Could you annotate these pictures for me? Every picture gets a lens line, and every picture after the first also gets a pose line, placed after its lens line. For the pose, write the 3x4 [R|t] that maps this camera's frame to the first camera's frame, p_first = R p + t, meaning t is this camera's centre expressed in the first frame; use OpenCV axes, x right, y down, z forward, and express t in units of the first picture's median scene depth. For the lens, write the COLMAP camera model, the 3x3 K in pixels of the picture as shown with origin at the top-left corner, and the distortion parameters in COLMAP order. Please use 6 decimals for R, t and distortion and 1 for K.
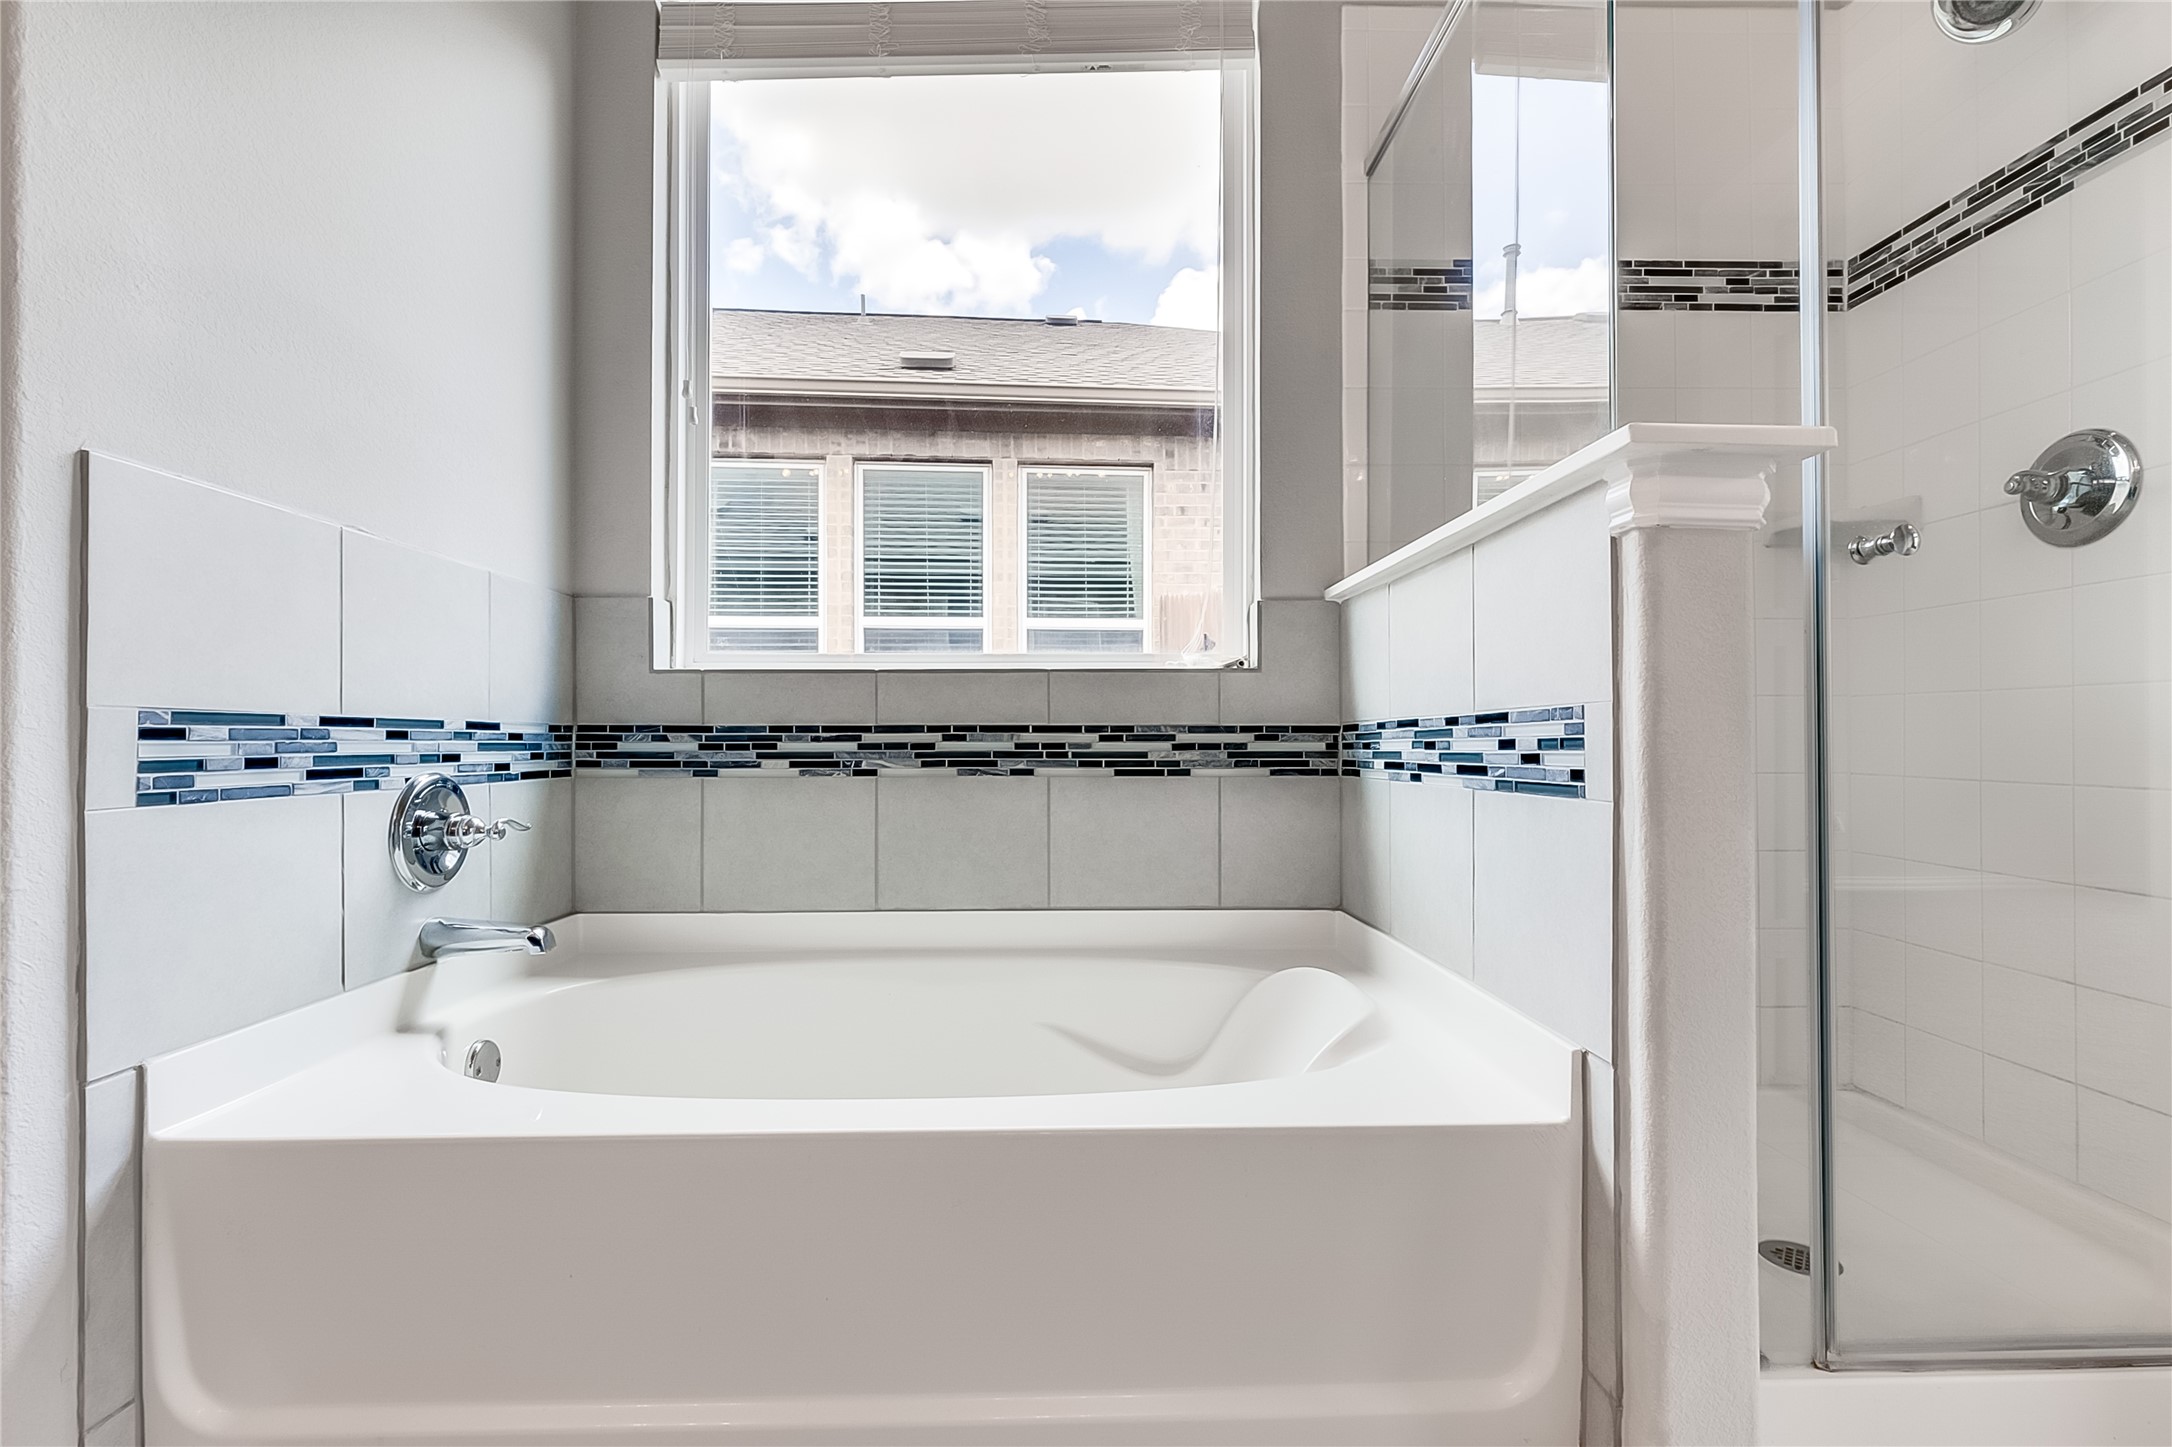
lens RADIAL K [[954.9, 0, 1084.9], [0, 954.9, 731.2], [0, 0, 1]] dist [0.002352, 0.000378]
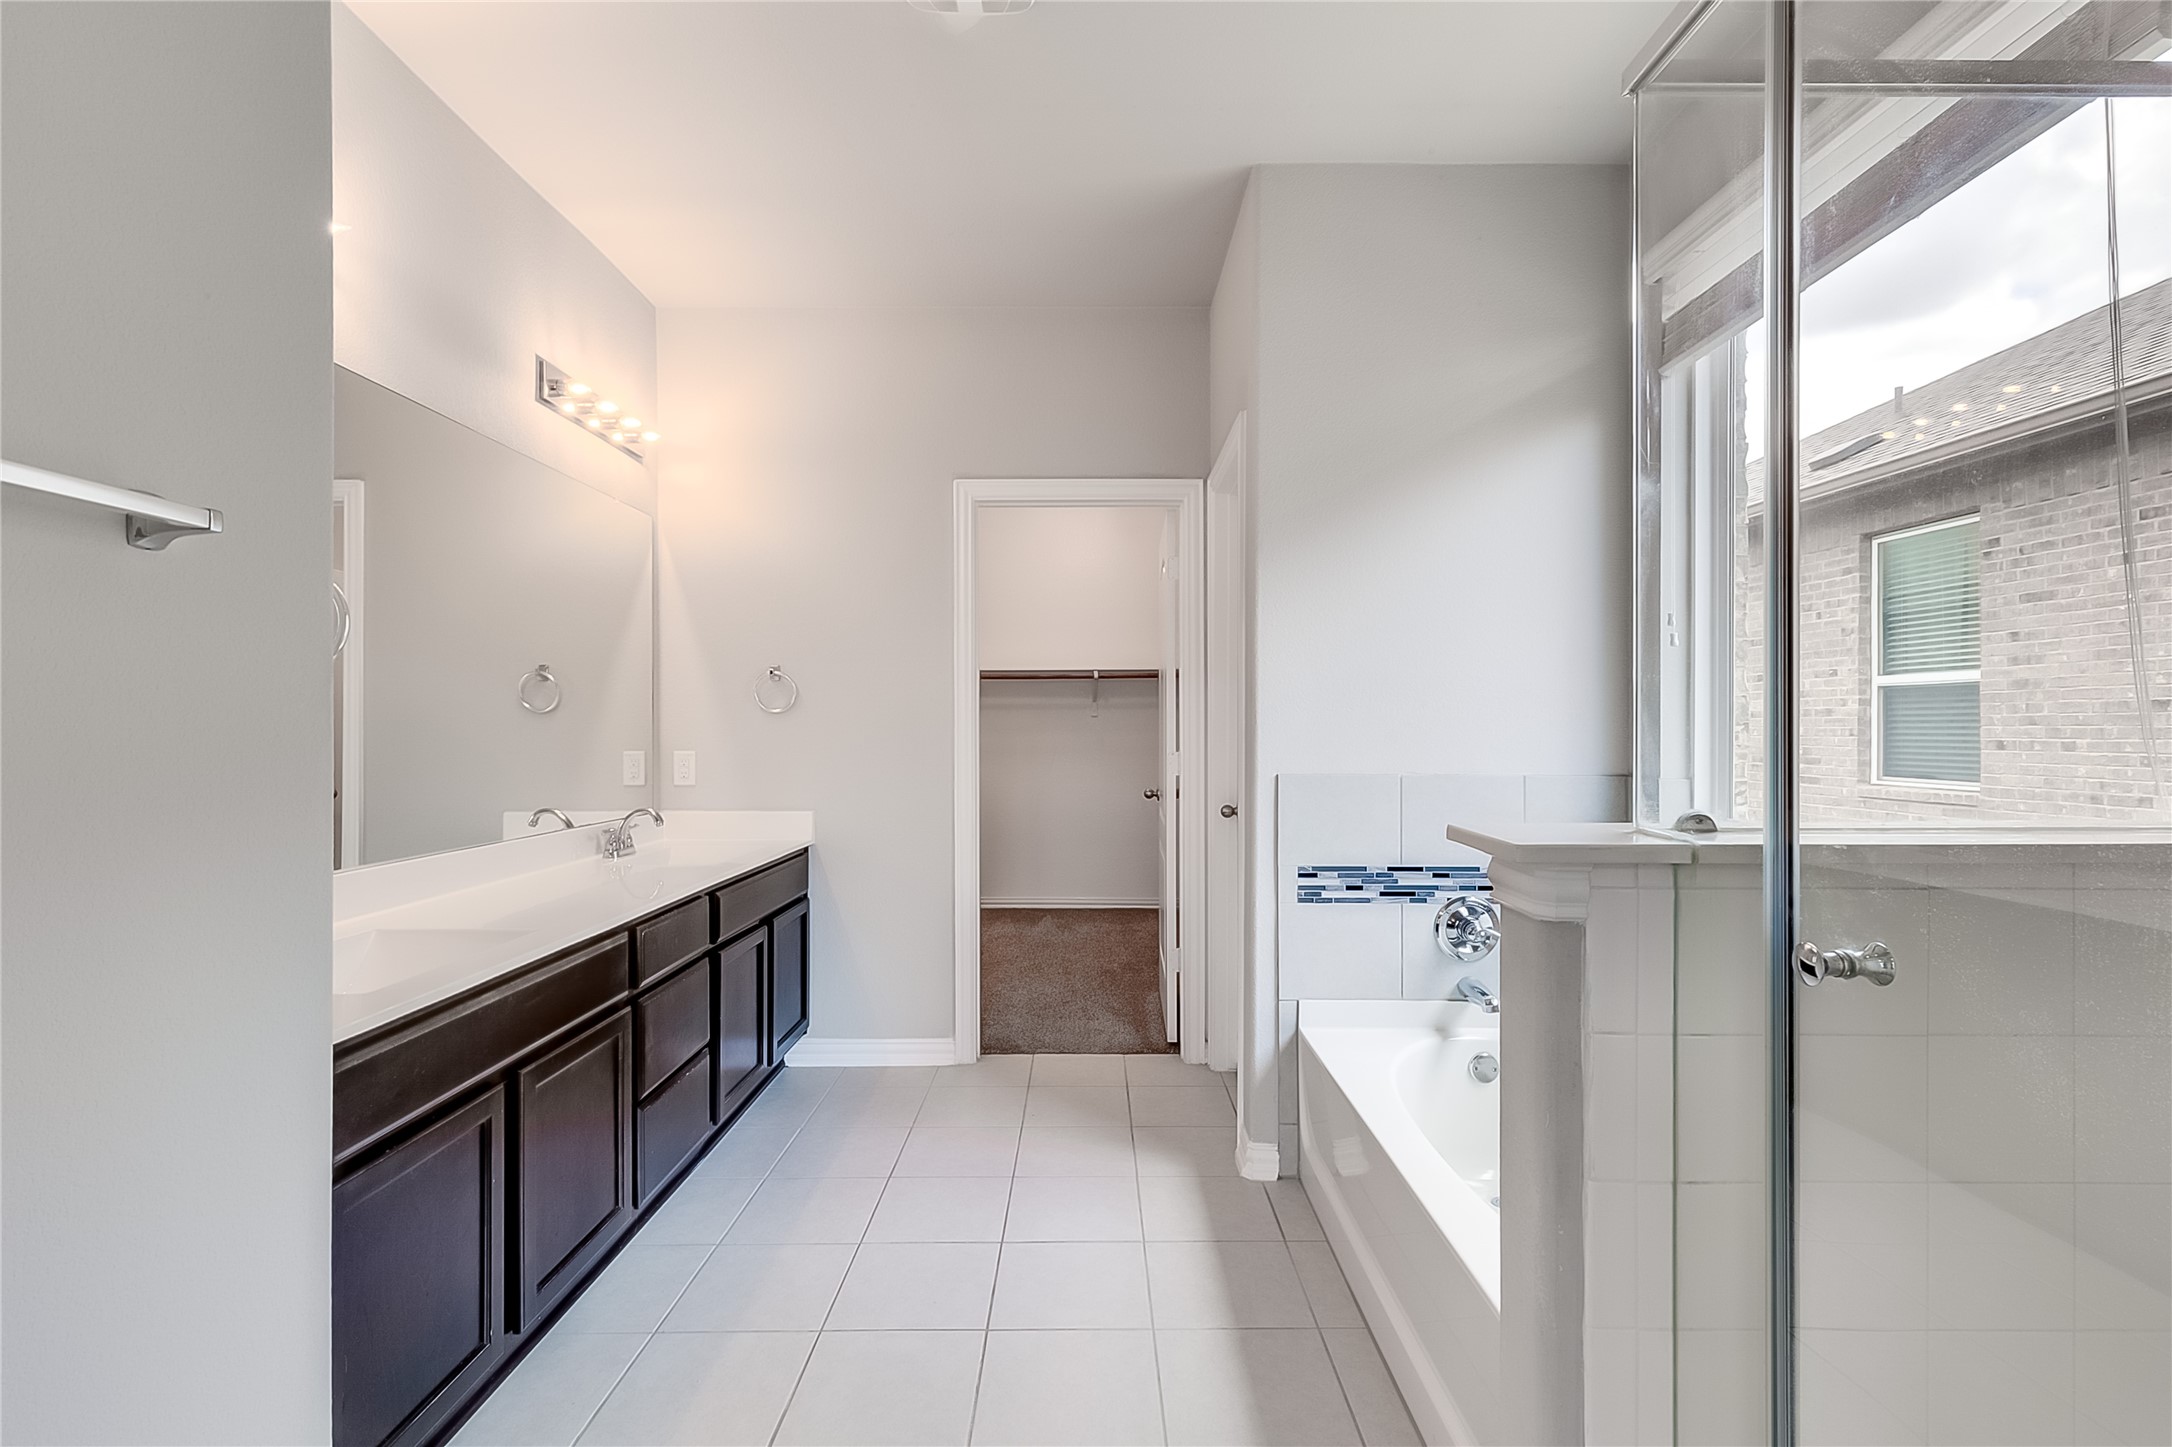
lens RADIAL K [[954.9, 0, 1083.4], [0, 954.9, 725.7], [0, 0, 1]] dist [0.002352, 0.000378]
pose [[-0.029095, -0.001356, -0.999576, 1.373024], [0.004736, 0.999988, -0.001494, -0.335247], [0.999565, -0.004777, -0.029088, 0.386934]]
